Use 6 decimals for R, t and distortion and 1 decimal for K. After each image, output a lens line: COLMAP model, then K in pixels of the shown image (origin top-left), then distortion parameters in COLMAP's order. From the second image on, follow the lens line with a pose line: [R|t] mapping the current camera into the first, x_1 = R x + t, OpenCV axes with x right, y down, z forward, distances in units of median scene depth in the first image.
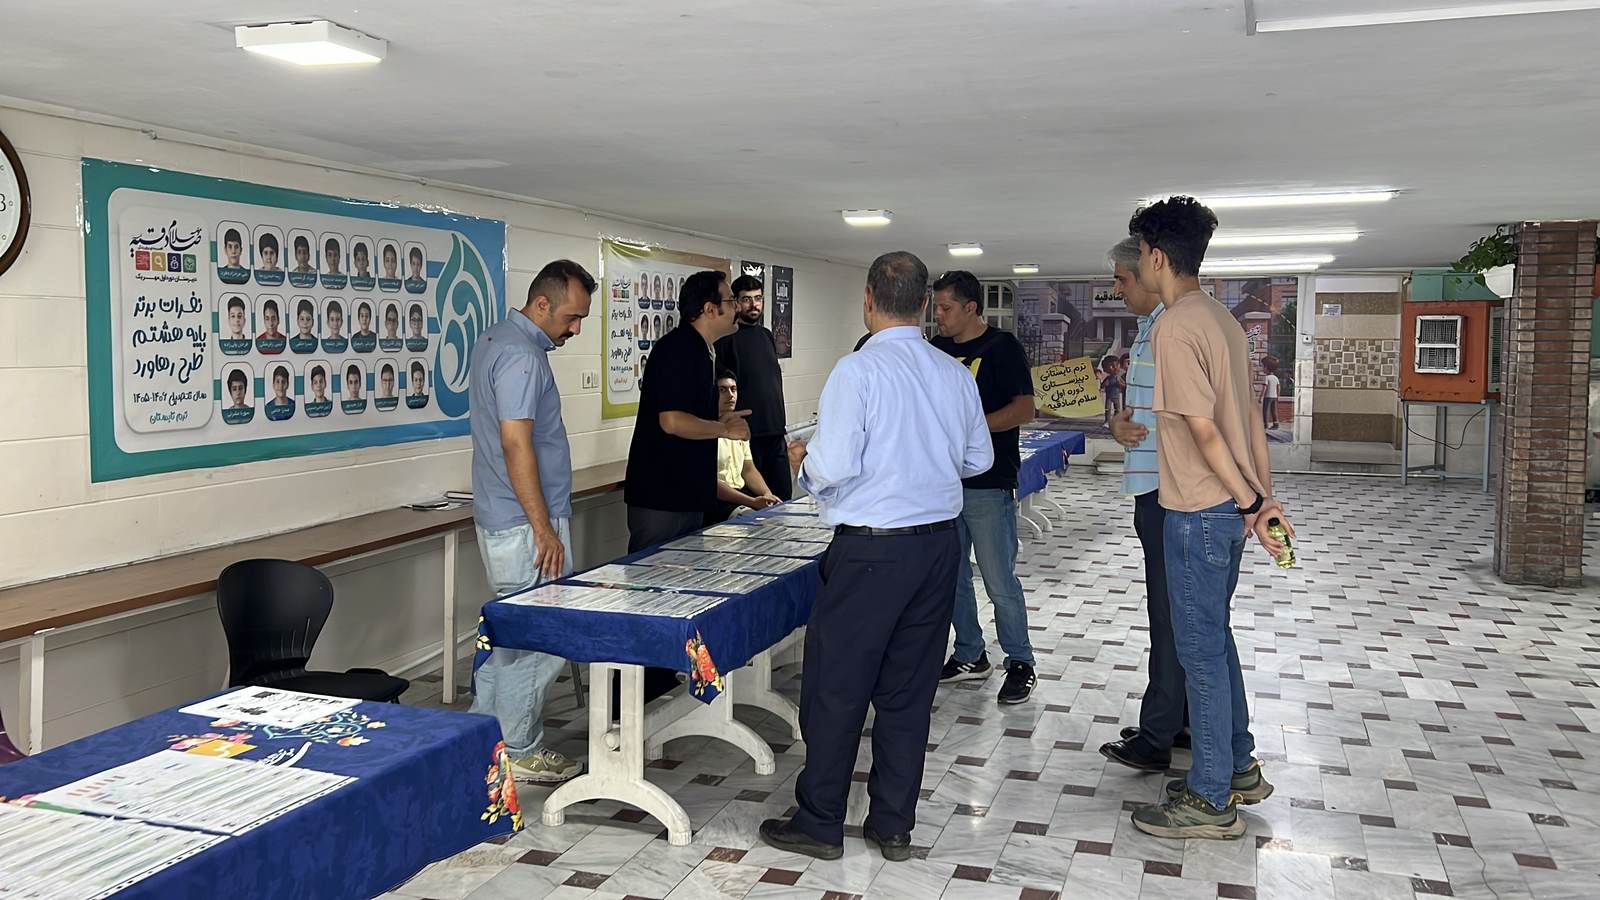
lens RADIAL K [[1748.7, 0, 800.0], [0, 1748.7, 450.0], [0, 0, 1]] dist [0.134810, -0.002804]
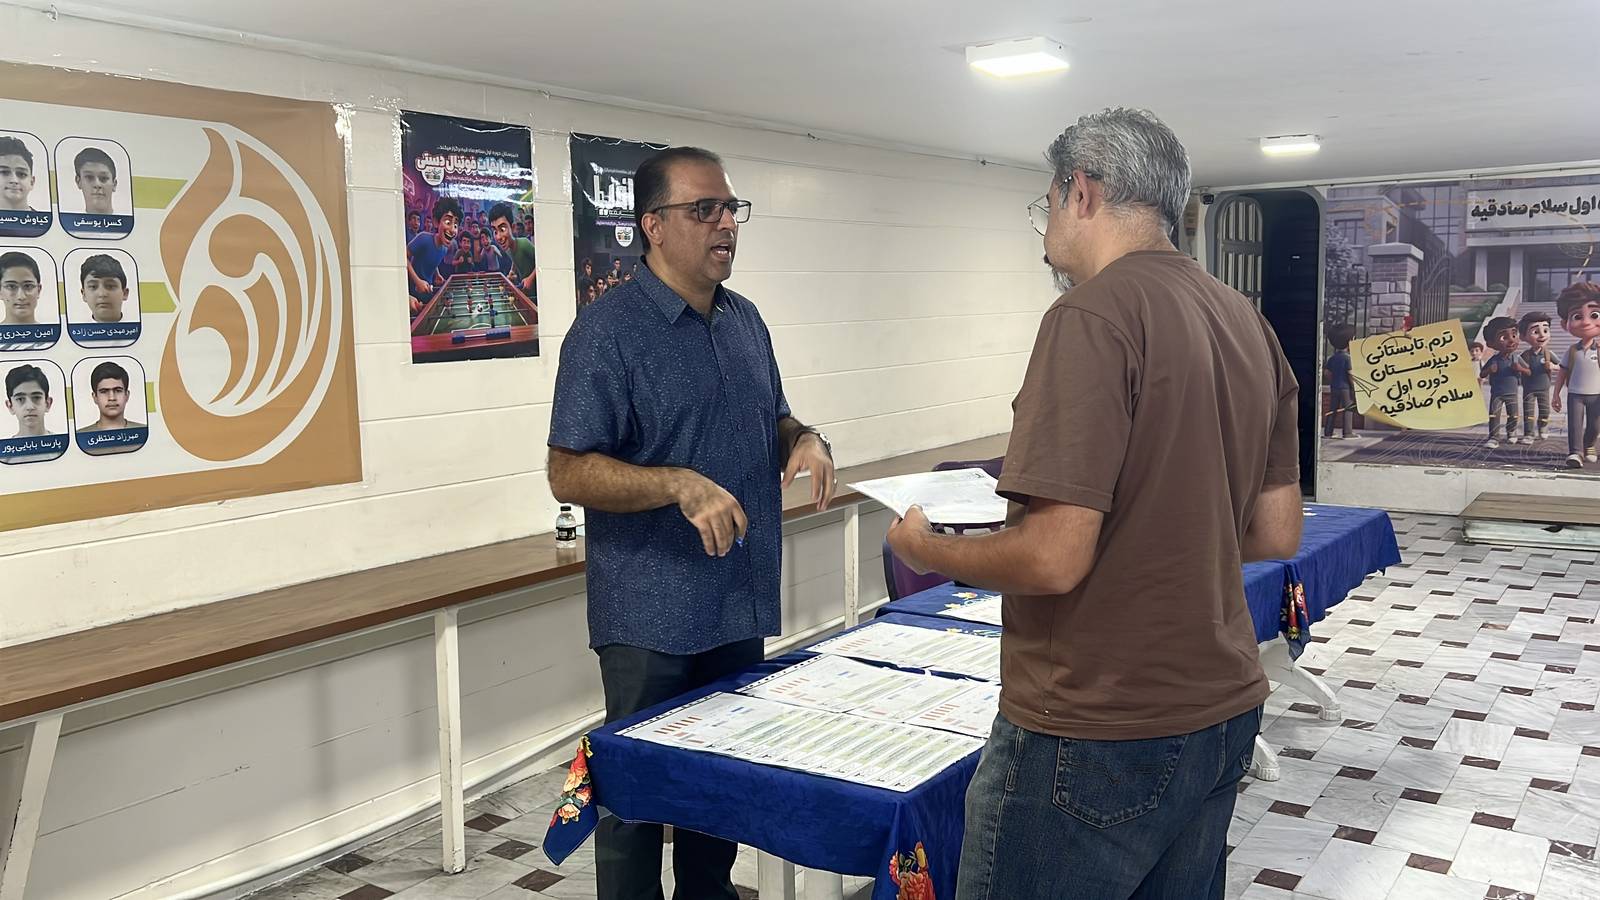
lens RADIAL K [[1748.7, 0, 800.0], [0, 1748.7, 450.0], [0, 0, 1]] dist [0.134810, -0.002804]
pose [[0.973205, -0.003327, -0.229915, 0.092797], [0.009517, 0.999621, 0.025820, -0.028924], [0.229742, -0.027316, 0.972868, 0.410910]]
